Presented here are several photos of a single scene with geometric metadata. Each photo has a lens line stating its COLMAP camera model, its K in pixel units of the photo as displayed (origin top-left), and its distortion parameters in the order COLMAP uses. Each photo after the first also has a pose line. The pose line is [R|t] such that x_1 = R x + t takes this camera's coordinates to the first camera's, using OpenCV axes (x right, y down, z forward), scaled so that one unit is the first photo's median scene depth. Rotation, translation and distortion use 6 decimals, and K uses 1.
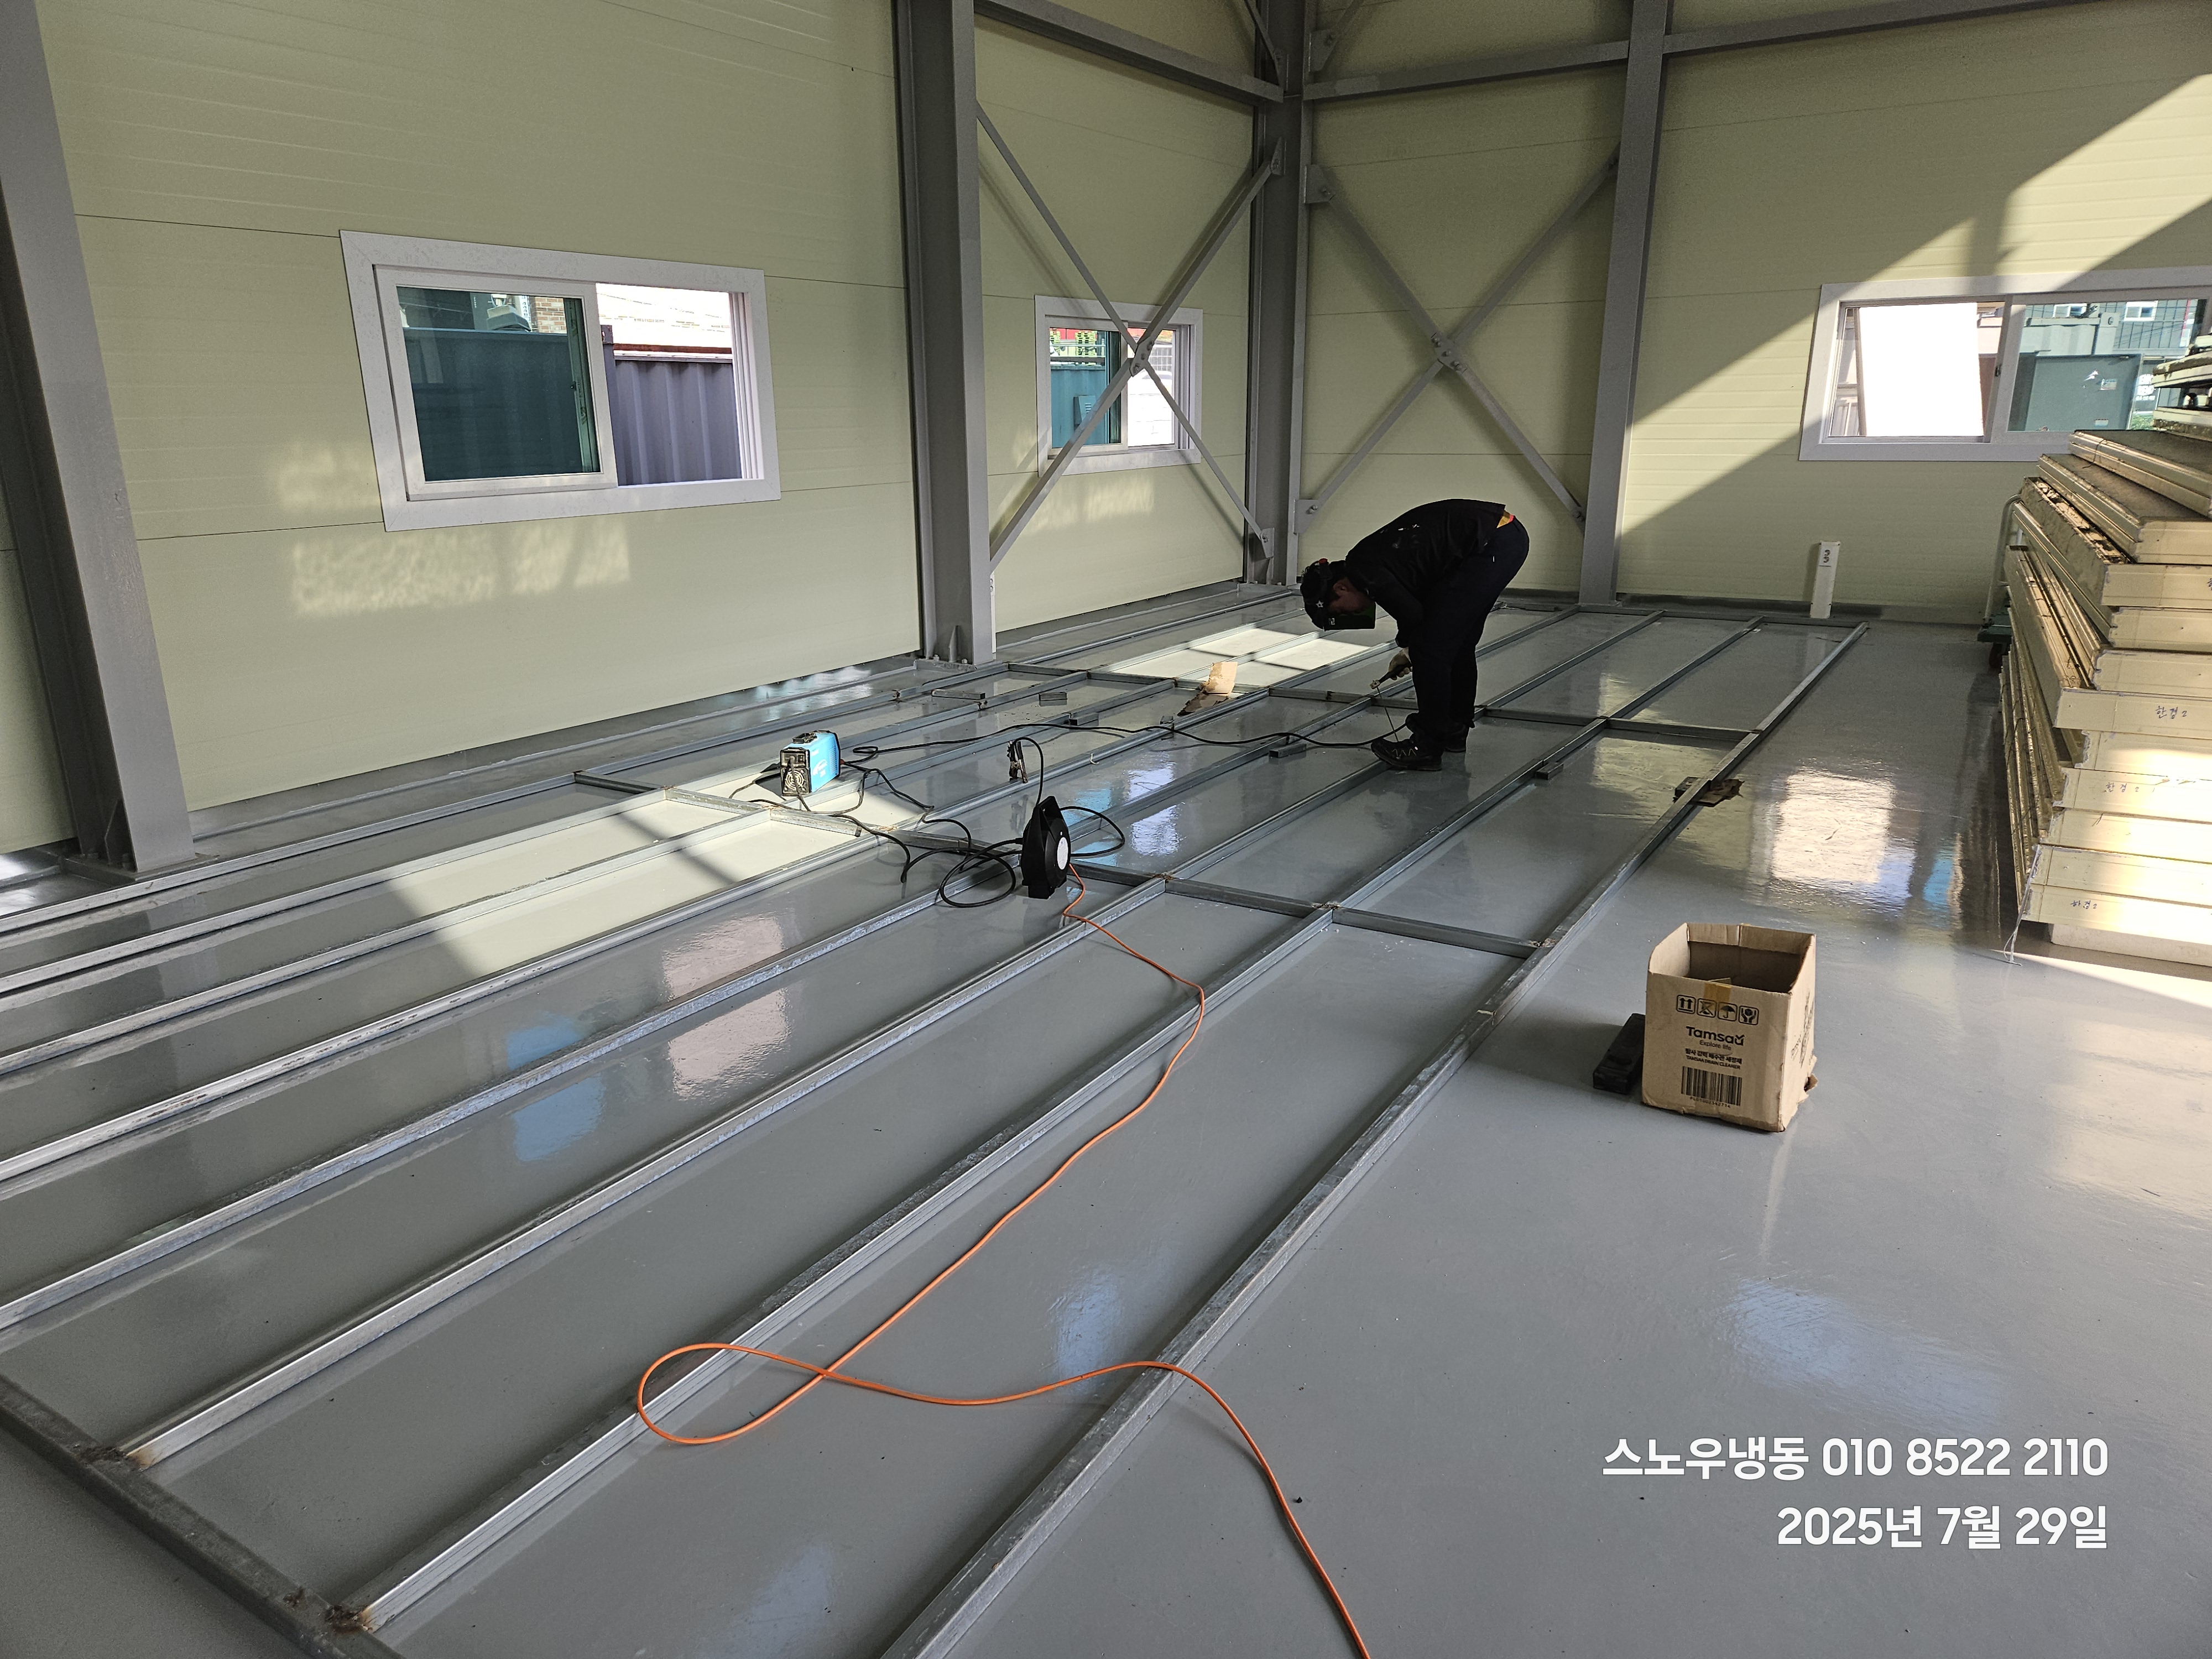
lens RADIAL K [[1486.5, 0, 1081.1], [0, 1486.5, 837.1], [0, 0, 1]] dist [0.067515, -0.046796]
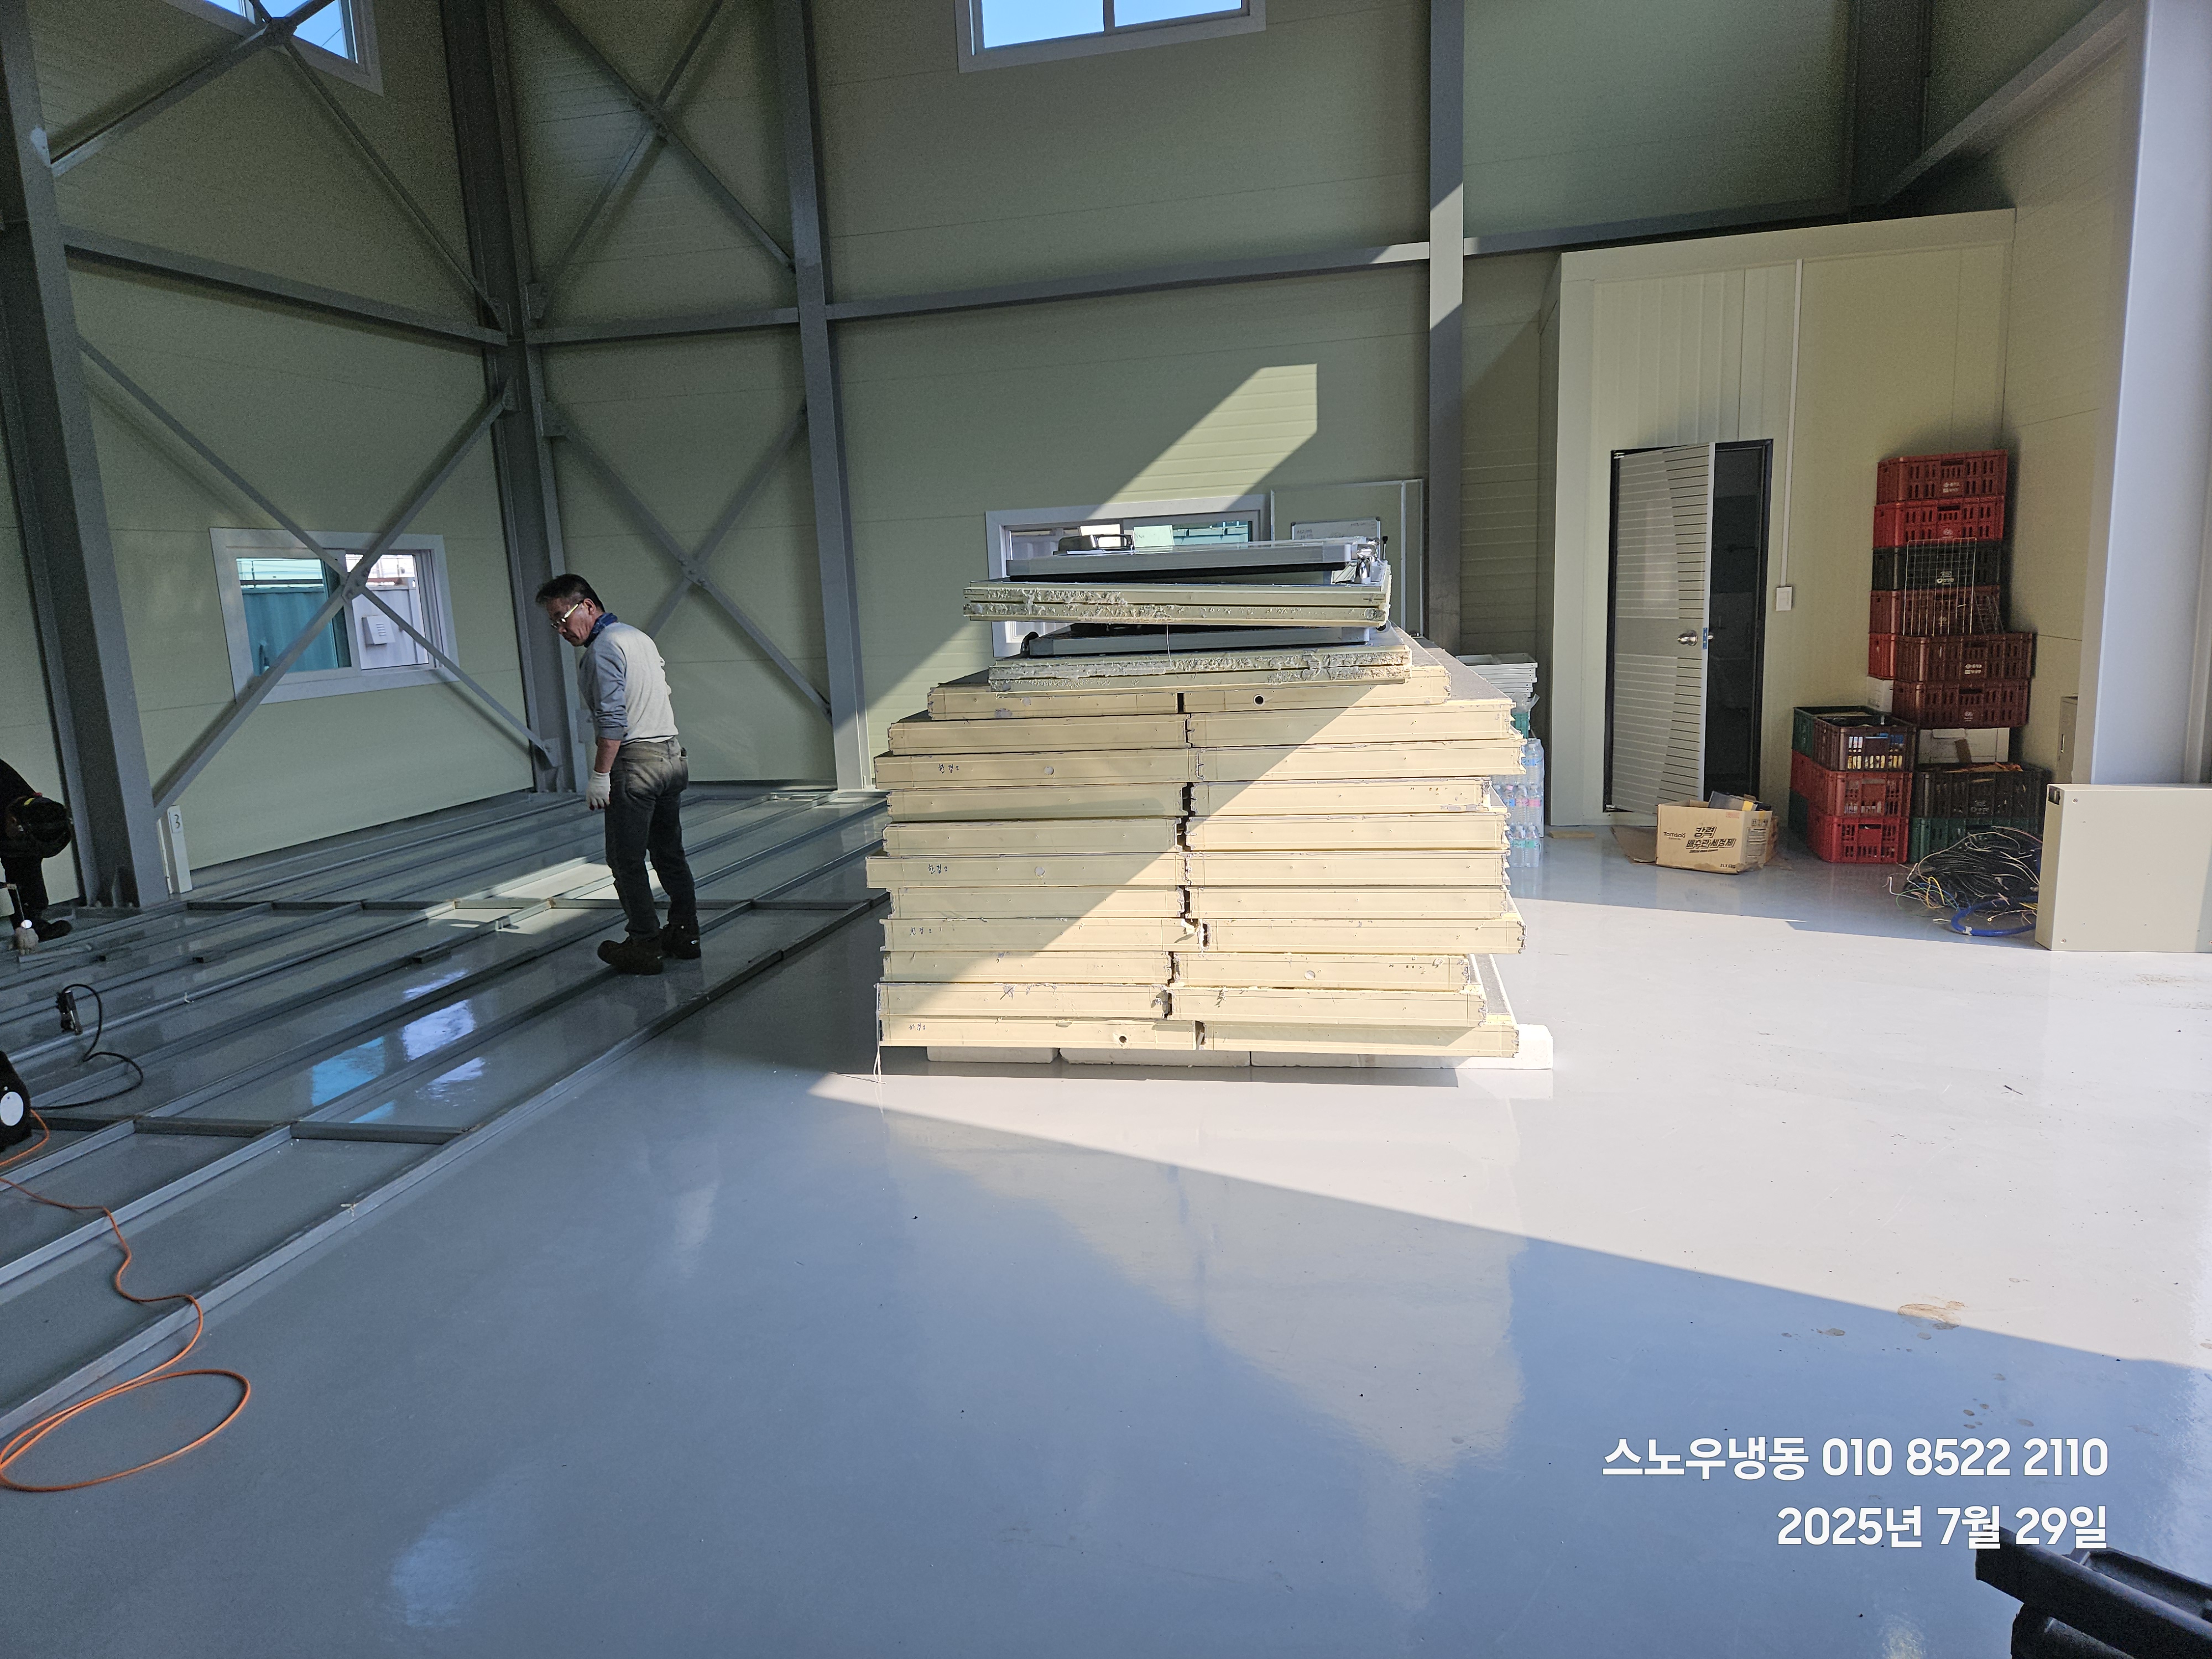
lens RADIAL K [[1486.5, 0, 1081.1], [0, 1486.5, 837.1], [0, 0, 1]] dist [0.067515, -0.046796]
pose [[0.942221, -0.089219, 0.322893, 0.162022], [0.128506, 0.986404, -0.102433, 0.012976], [-0.309364, 0.138008, 0.940876, -0.079361]]
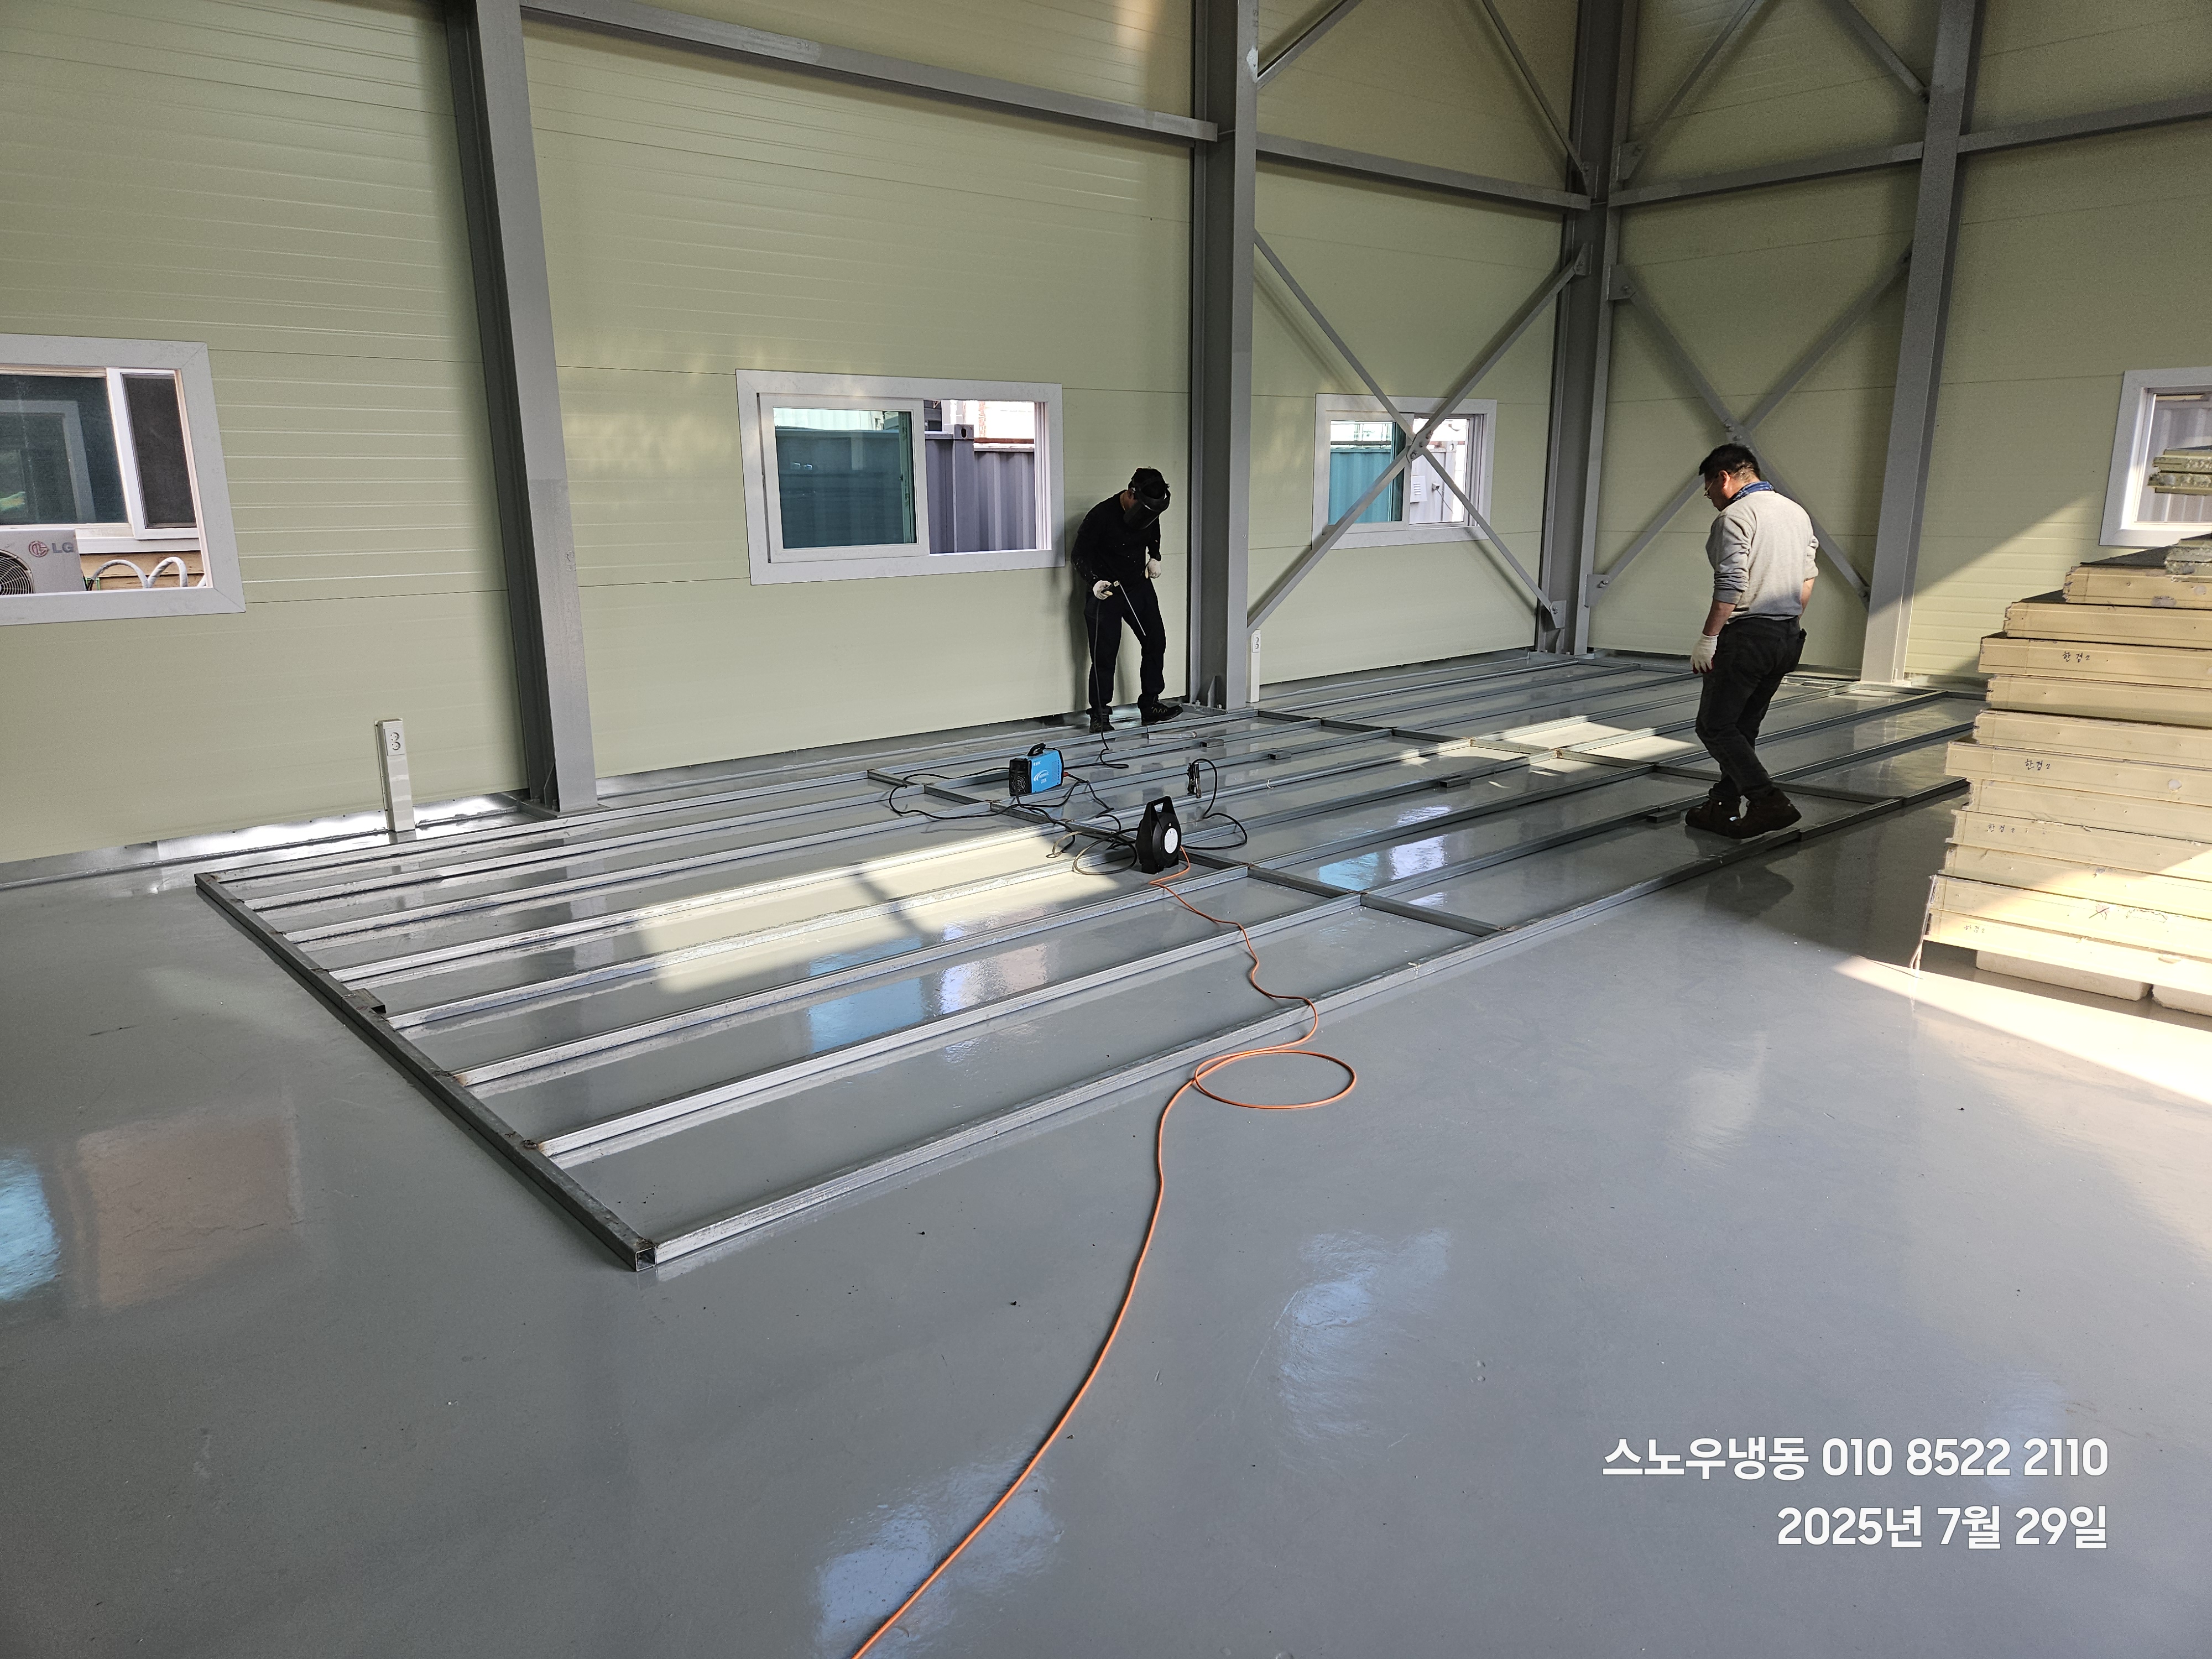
lens RADIAL K [[1475.6, 0, 1076.2], [0, 1475.6, 832.9], [0, 0, 1]] dist [0.066137, -0.053731]
pose [[0.958723, 0.068220, -0.276036, 0.124106], [-0.081032, 0.996087, -0.035266, 0.026627], [0.272551, 0.056178, 0.960500, -0.117204]]
